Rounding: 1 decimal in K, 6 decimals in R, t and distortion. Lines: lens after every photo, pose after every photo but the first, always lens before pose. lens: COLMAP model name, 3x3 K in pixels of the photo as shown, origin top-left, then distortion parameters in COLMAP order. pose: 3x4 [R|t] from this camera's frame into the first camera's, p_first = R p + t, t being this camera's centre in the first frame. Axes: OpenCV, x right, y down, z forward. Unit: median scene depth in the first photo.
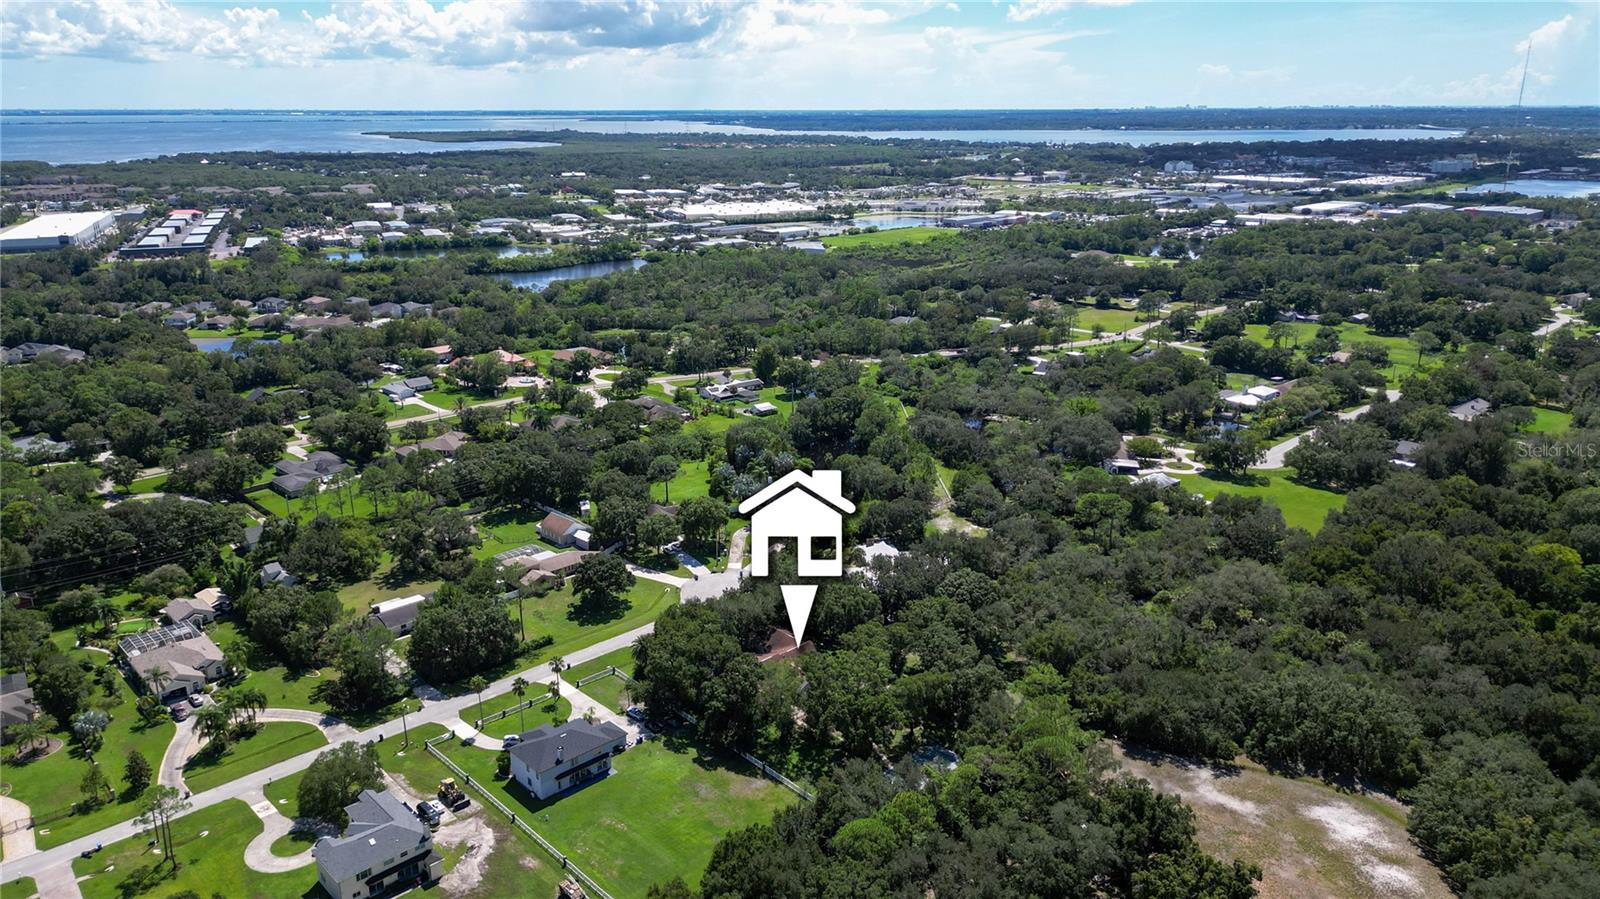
lens RADIAL K [[1115.3, 0, 800.0], [0, 1115.3, 449.5], [0, 0, 1]] dist [0.079280, -0.082085]
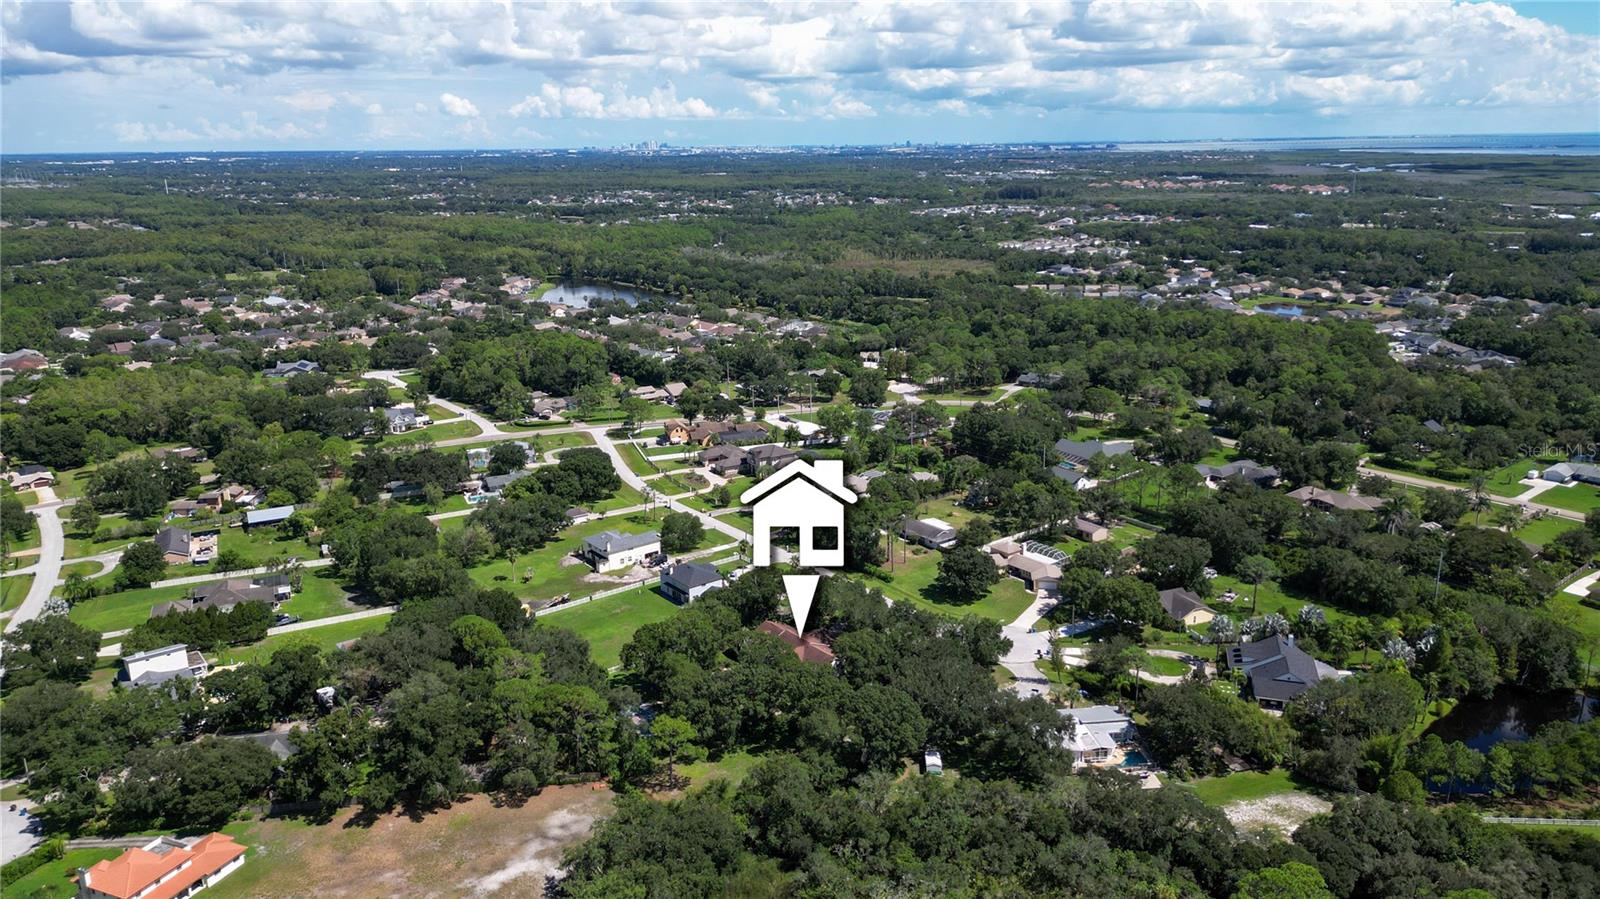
lens RADIAL K [[1115.3, 0, 800.0], [0, 1115.3, 449.5], [0, 0, 1]] dist [0.079280, -0.082085]
pose [[-0.106423, 0.262288, -0.959103, 1.008481], [-0.285435, 0.915924, 0.282152, -0.299139], [0.952471, 0.303790, -0.022609, 1.022255]]
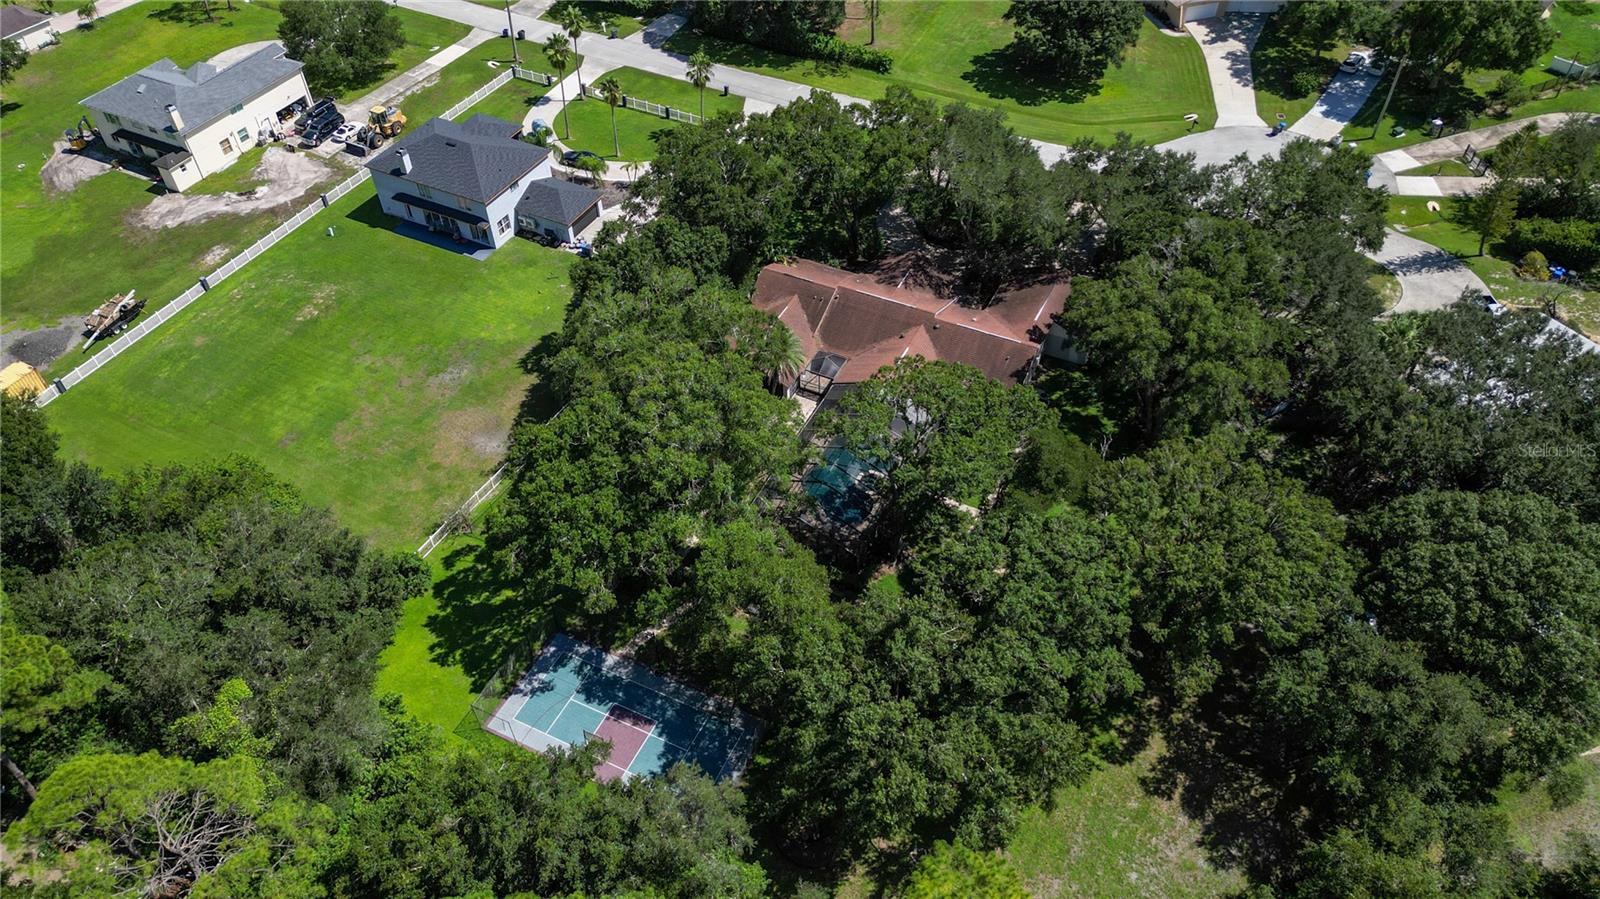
lens RADIAL K [[1115.3, 0, 800.0], [0, 1115.3, 449.5], [0, 0, 1]] dist [0.079280, -0.082085]
pose [[0.323008, 0.670473, -0.667931, 0.276670], [-0.269013, 0.741696, 0.614426, -0.013232], [0.907358, -0.018782, 0.419940, 0.839521]]
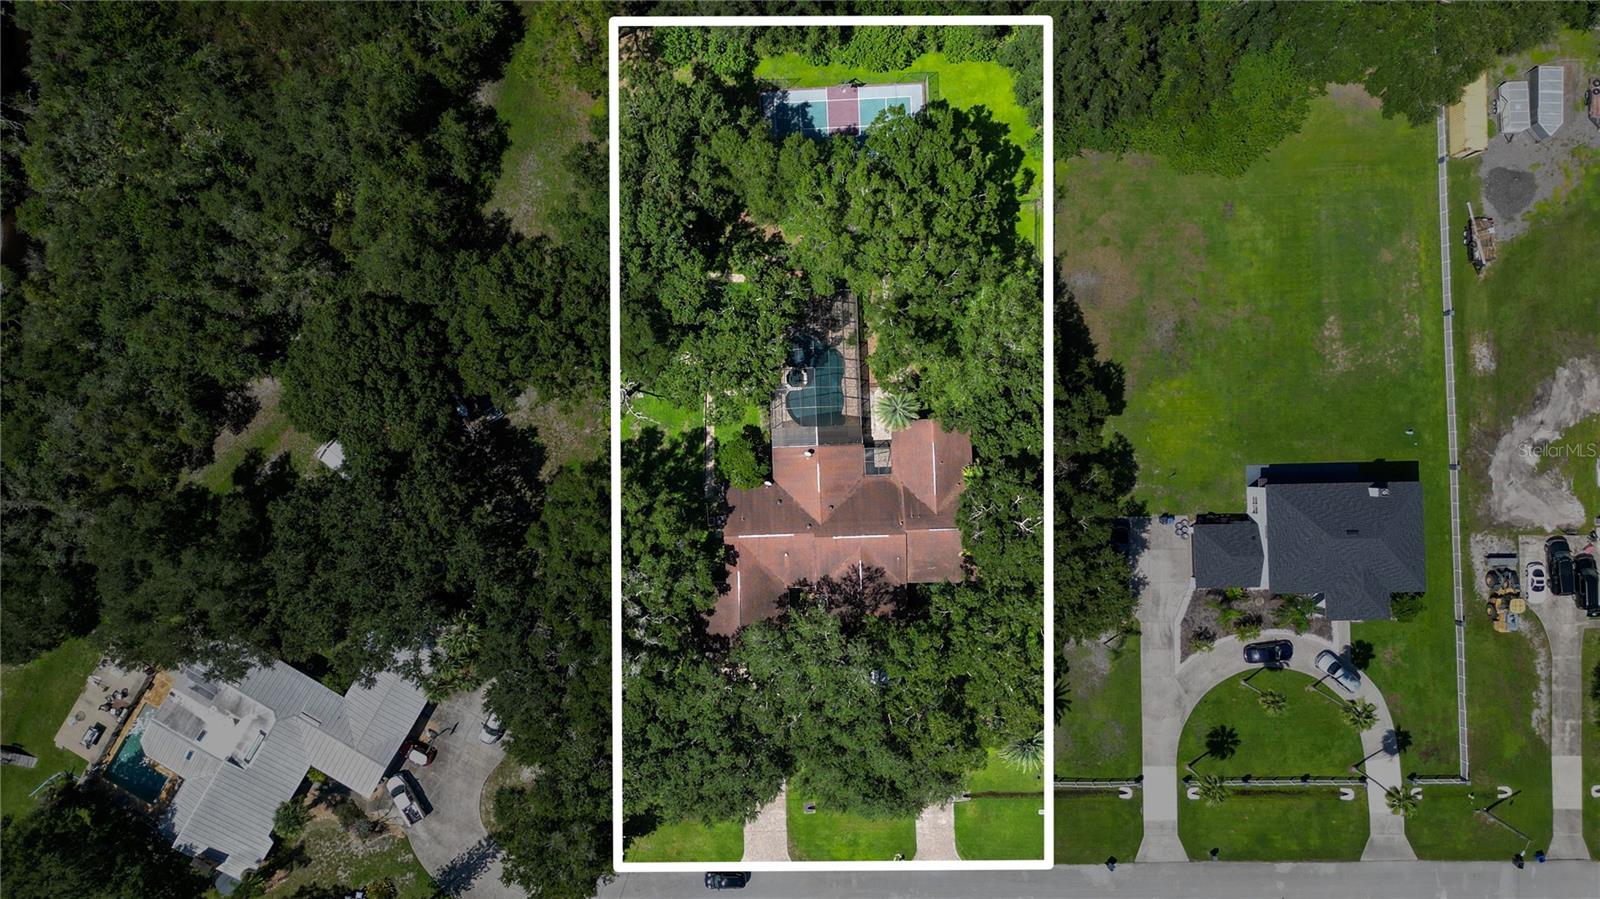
lens RADIAL K [[1115.3, 0, 800.0], [0, 1115.3, 449.5], [0, 0, 1]] dist [0.079280, -0.082085]
pose [[-0.732664, -0.679921, 0.030187, -0.011461], [0.222659, -0.197546, 0.954672, -0.275012], [-0.643138, 0.706175, 0.296126, 0.894334]]
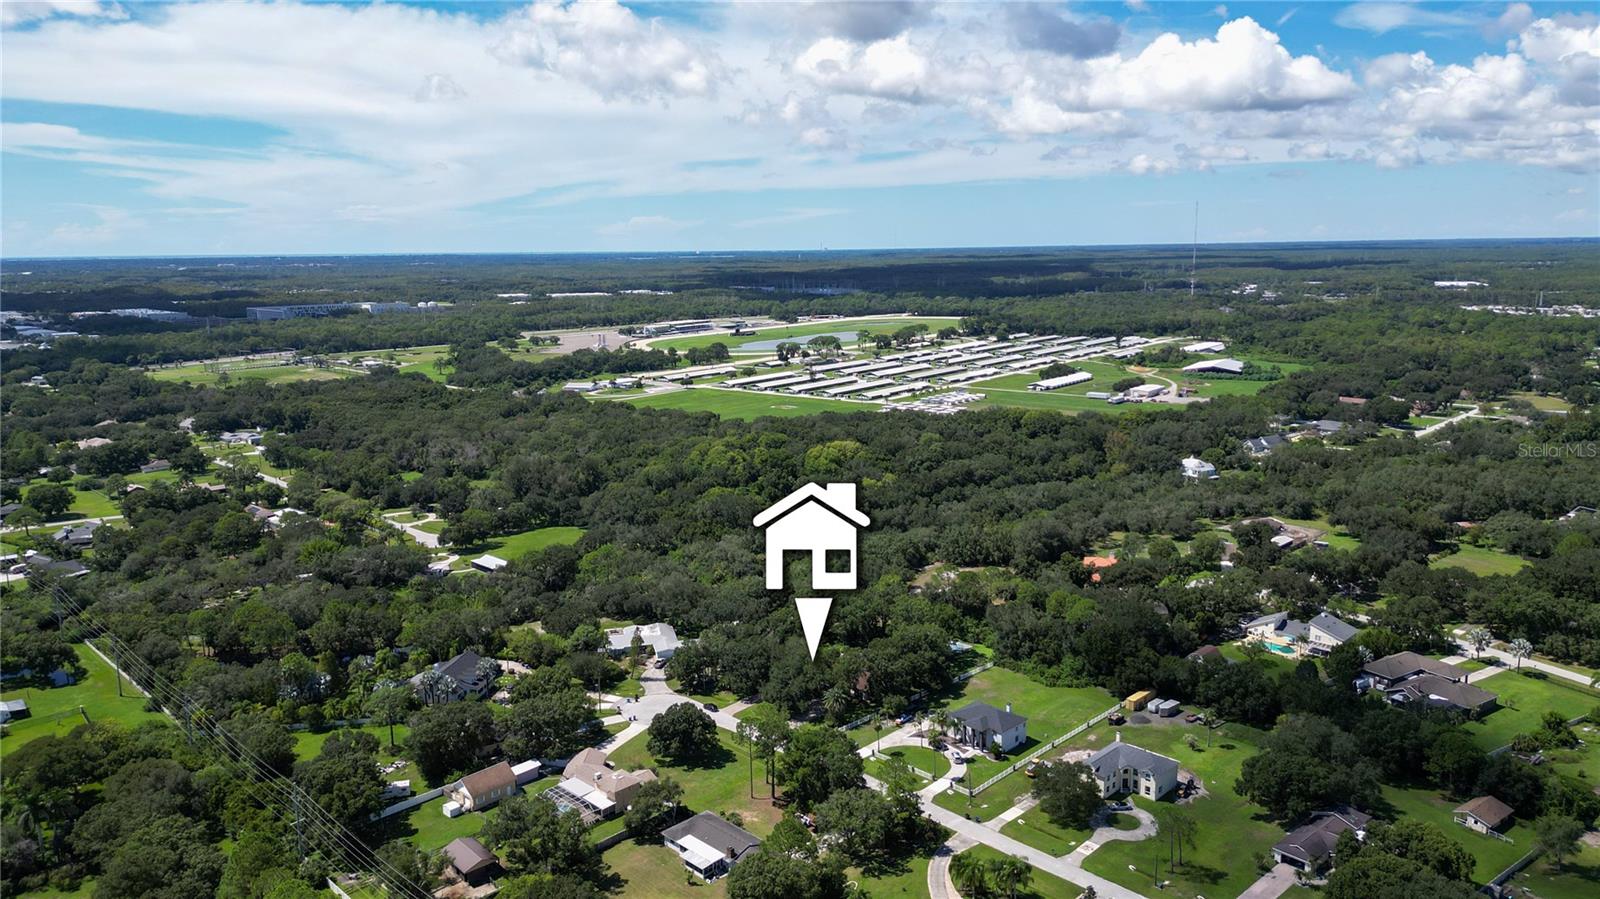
lens RADIAL K [[1115.3, 0, 800.0], [0, 1115.3, 449.5], [0, 0, 1]] dist [0.079280, -0.082085]
pose [[-0.019667, -0.185879, 0.982376, -1.316513], [0.318565, 0.930190, 0.182383, -0.307578], [-0.947697, 0.316538, 0.040921, 0.965889]]
